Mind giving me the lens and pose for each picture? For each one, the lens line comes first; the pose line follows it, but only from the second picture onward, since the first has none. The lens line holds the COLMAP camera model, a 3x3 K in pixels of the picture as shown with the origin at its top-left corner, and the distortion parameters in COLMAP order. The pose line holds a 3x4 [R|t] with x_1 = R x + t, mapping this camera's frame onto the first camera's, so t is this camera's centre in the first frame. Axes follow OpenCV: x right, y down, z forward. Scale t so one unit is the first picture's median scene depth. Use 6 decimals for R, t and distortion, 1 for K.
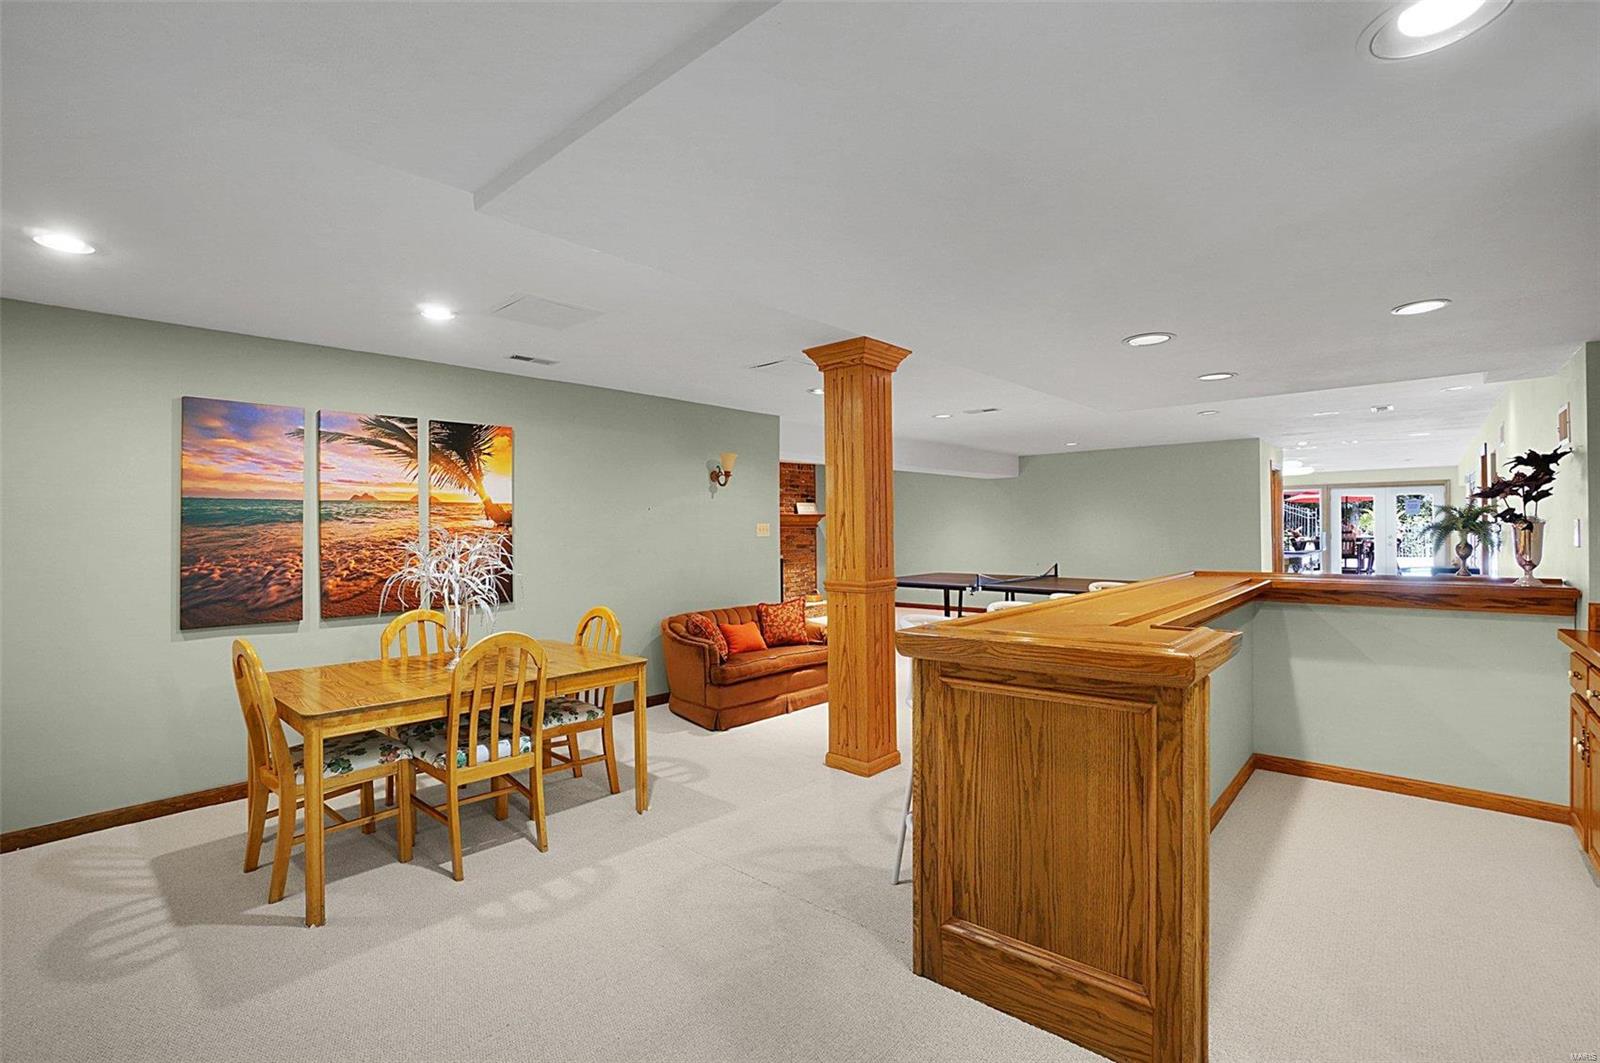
lens RADIAL K [[737.2, 0, 803.7], [0, 737.2, 532.0], [0, 0, 1]] dist [-0.036056, 0.006824]
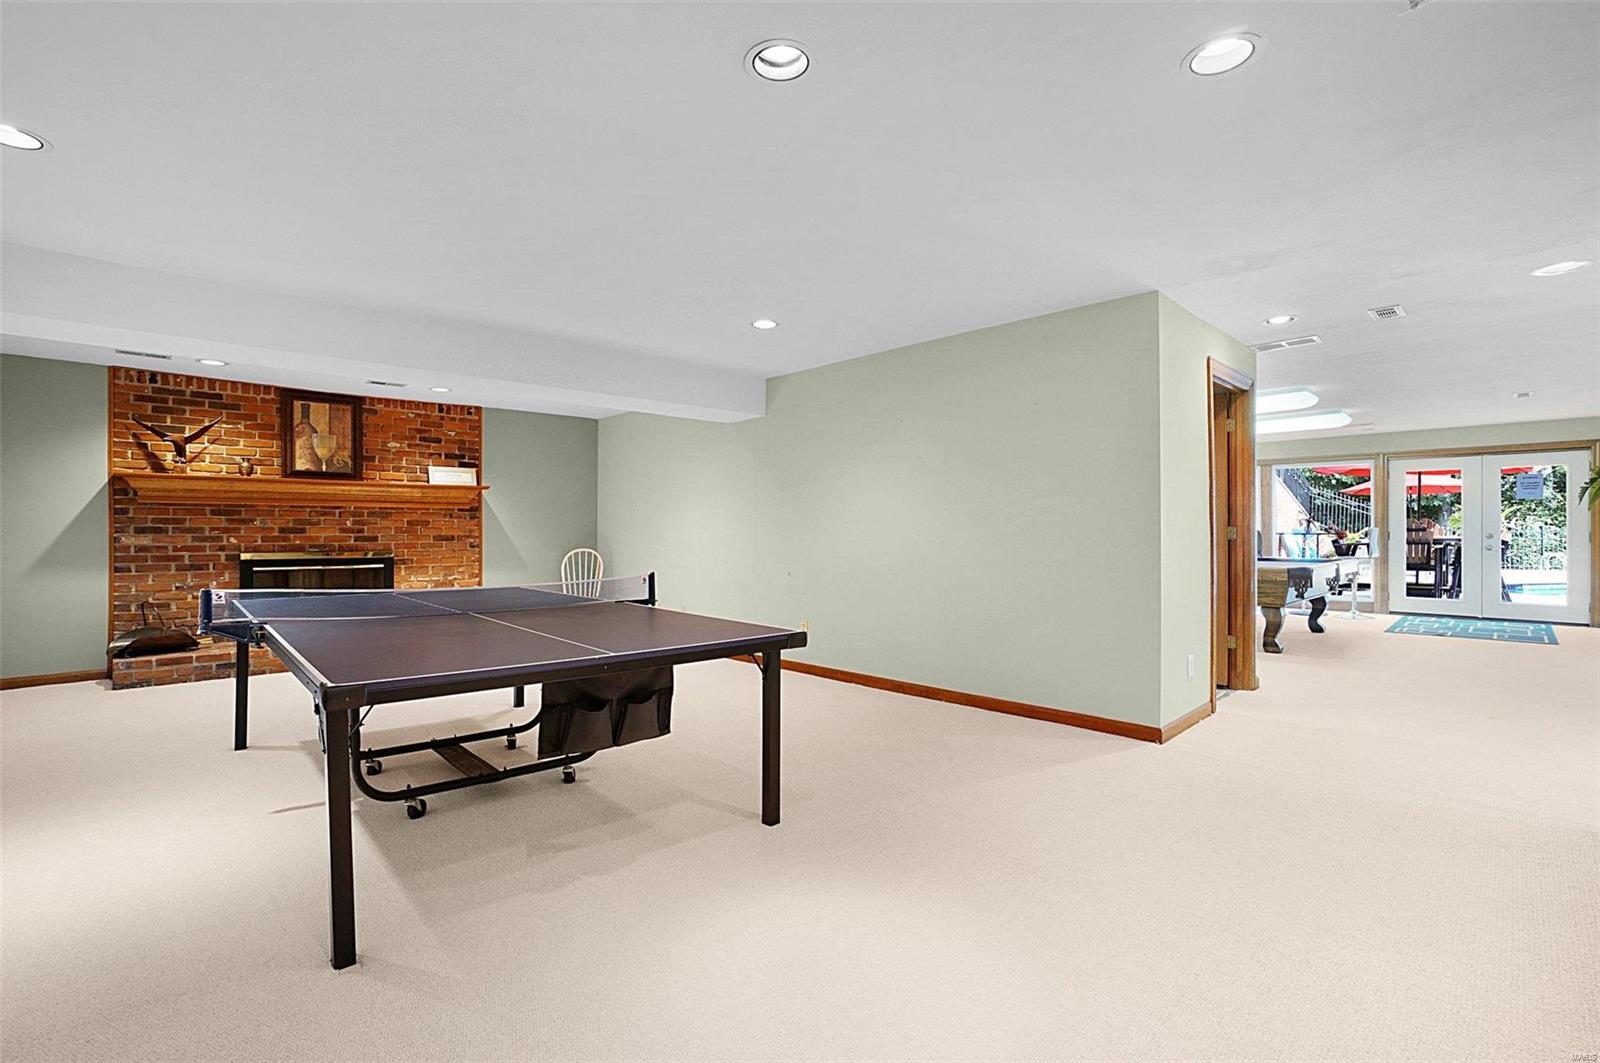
lens RADIAL K [[737.2, 0, 795.4], [0, 737.2, 536.7], [0, 0, 1]] dist [-0.036056, 0.006824]
pose [[0.995803, 0.009536, -0.091020, 0.274495], [-0.009458, 0.999954, 0.001280, 0.011985], [0.091028, -0.000413, 0.995848, 0.332805]]
